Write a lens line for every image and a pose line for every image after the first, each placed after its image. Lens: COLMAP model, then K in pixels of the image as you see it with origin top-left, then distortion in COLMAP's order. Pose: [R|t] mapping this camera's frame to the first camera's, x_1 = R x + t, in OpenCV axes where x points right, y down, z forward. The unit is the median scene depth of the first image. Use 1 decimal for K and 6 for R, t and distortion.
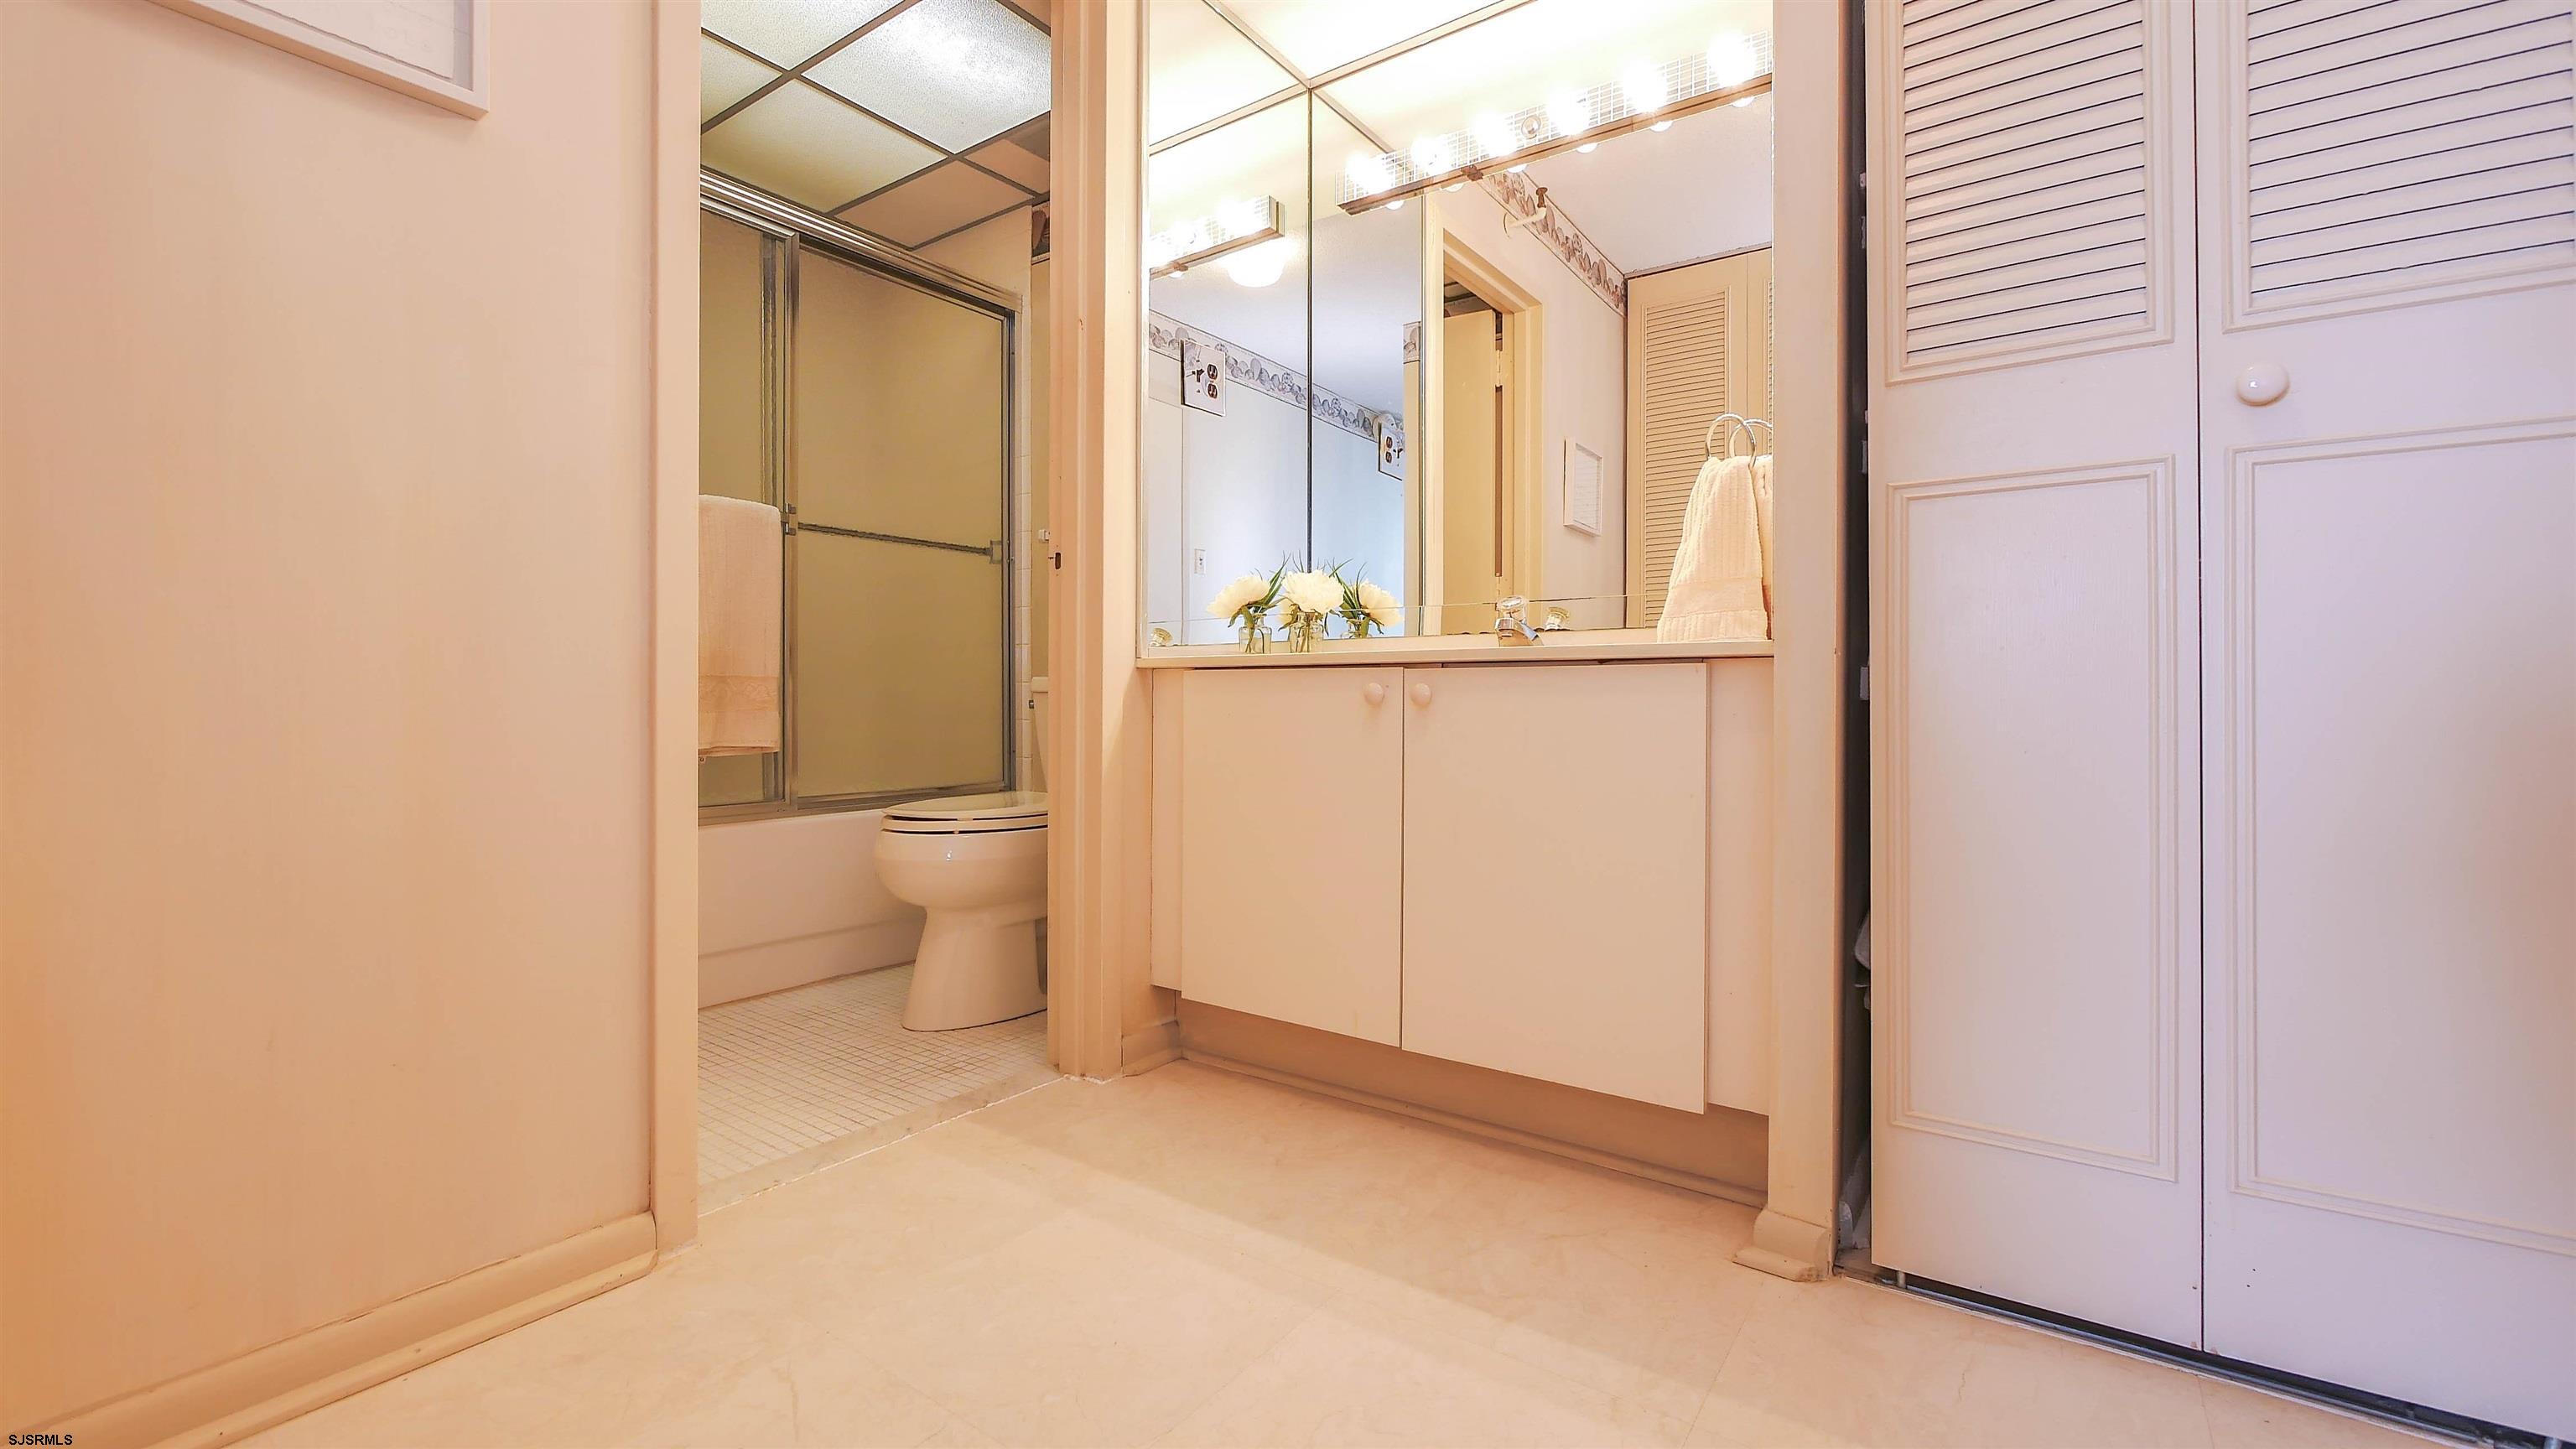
lens RADIAL K [[1061.0, 0, 1287.8], [0, 1061.0, 720.5], [0, 0, 1]] dist [-0.010217, 0.001417]
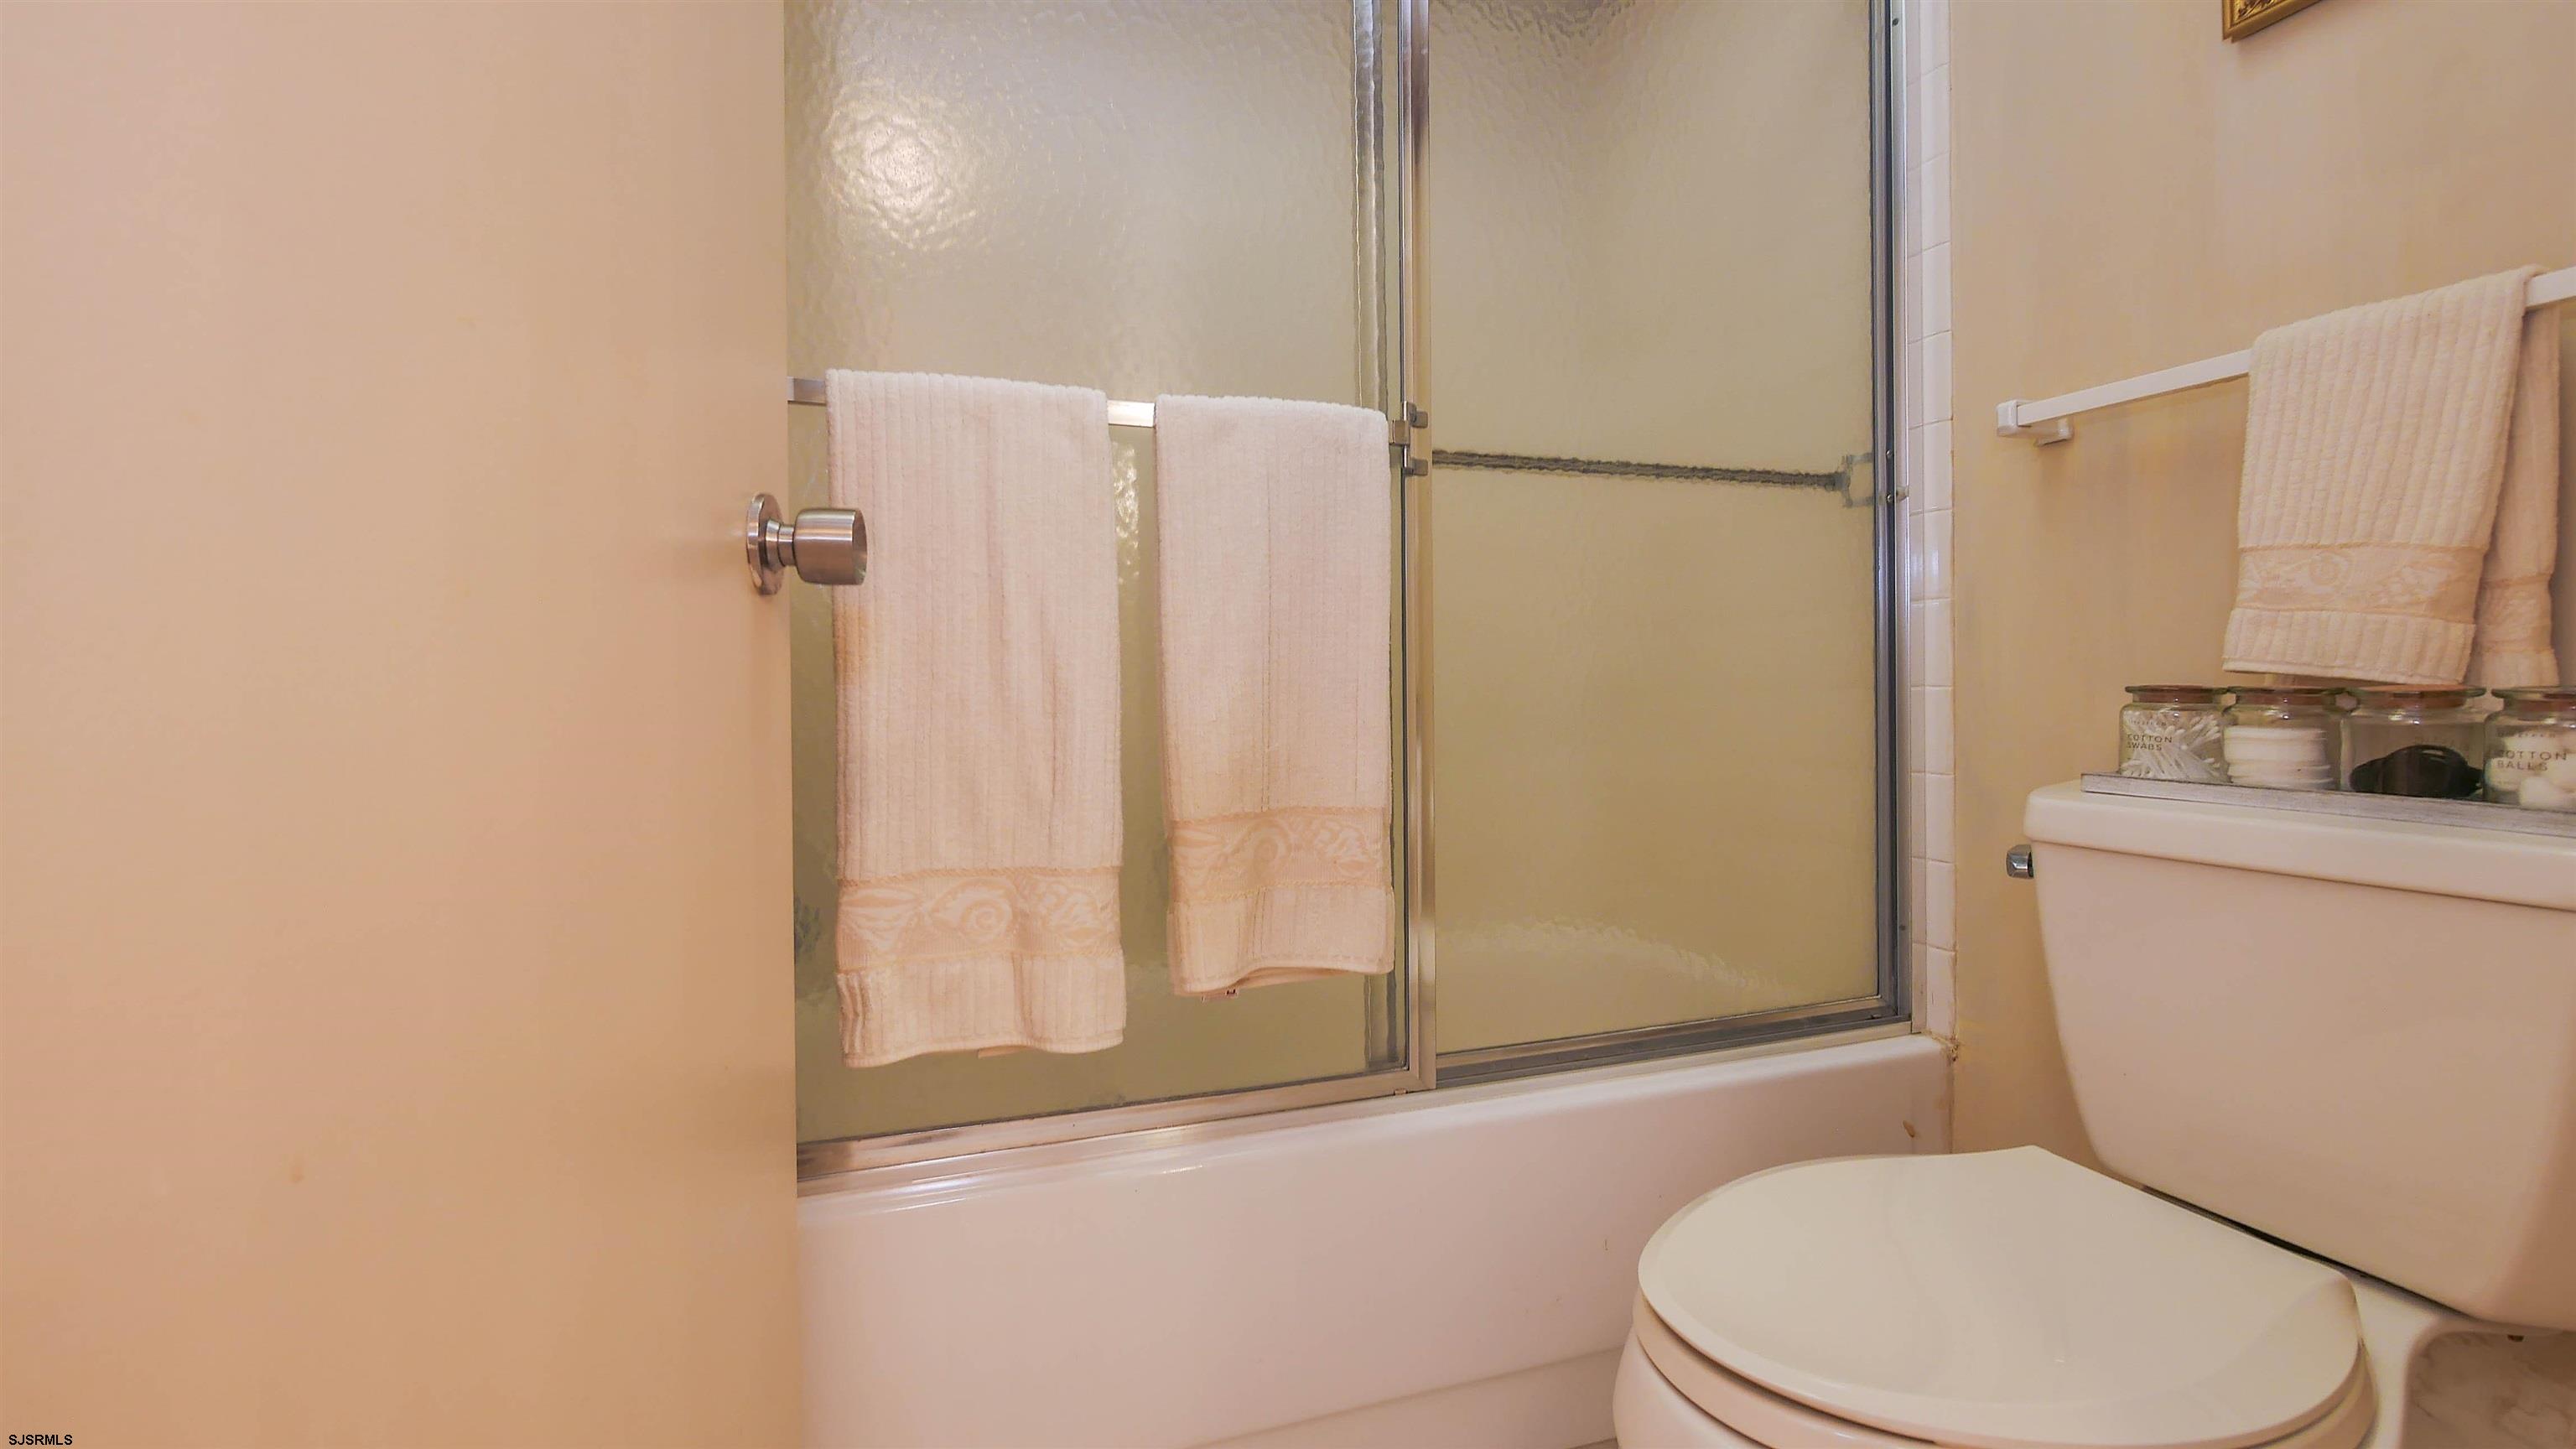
lens RADIAL K [[1061.0, 0, 1287.0], [0, 1061.0, 717.8], [0, 0, 1]] dist [-0.010217, 0.001417]
pose [[0.799537, -0.000473, -0.600617, -0.242117], [0.005456, 0.999964, 0.006476, -0.075987], [0.600592, -0.008455, 0.799511, 0.601411]]
